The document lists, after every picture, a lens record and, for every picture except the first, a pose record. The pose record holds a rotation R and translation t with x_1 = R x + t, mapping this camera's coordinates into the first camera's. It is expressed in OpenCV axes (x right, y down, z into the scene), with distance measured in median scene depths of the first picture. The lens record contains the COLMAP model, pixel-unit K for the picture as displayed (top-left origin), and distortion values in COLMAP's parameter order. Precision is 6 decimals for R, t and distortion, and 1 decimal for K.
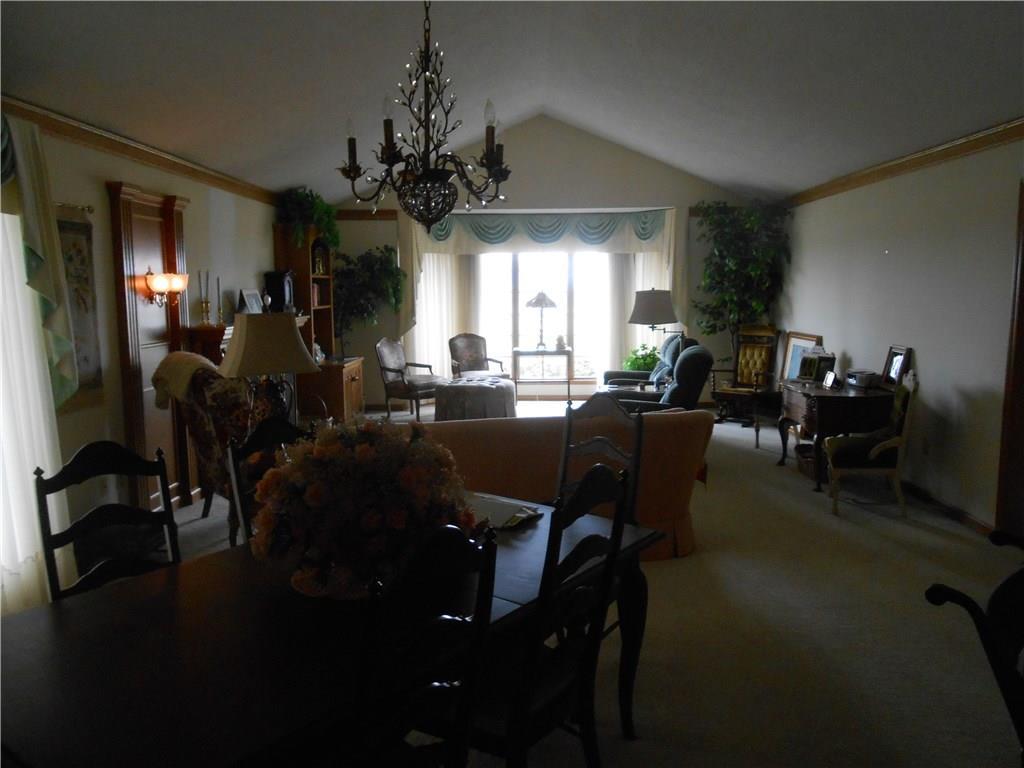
lens RADIAL K [[790.2, 0, 507.6], [0, 790.2, 384.6], [0, 0, 1]] dist [-0.015153, 0.023843]
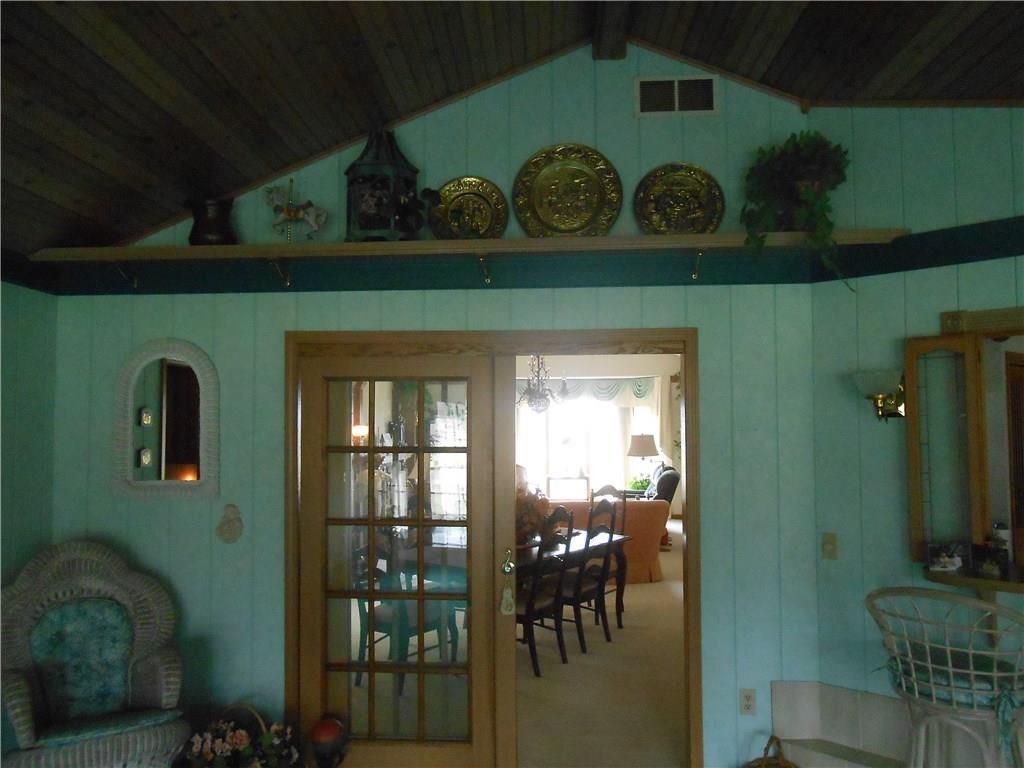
lens RADIAL K [[790.2, 0, 509.3], [0, 790.2, 390.7], [0, 0, 1]] dist [-0.015153, 0.023843]
pose [[0.999899, 0.000656, -0.014179, -0.044548], [-0.003010, 0.986017, -0.166620, 0.044302], [0.013871, 0.166645, 0.985919, -0.443436]]
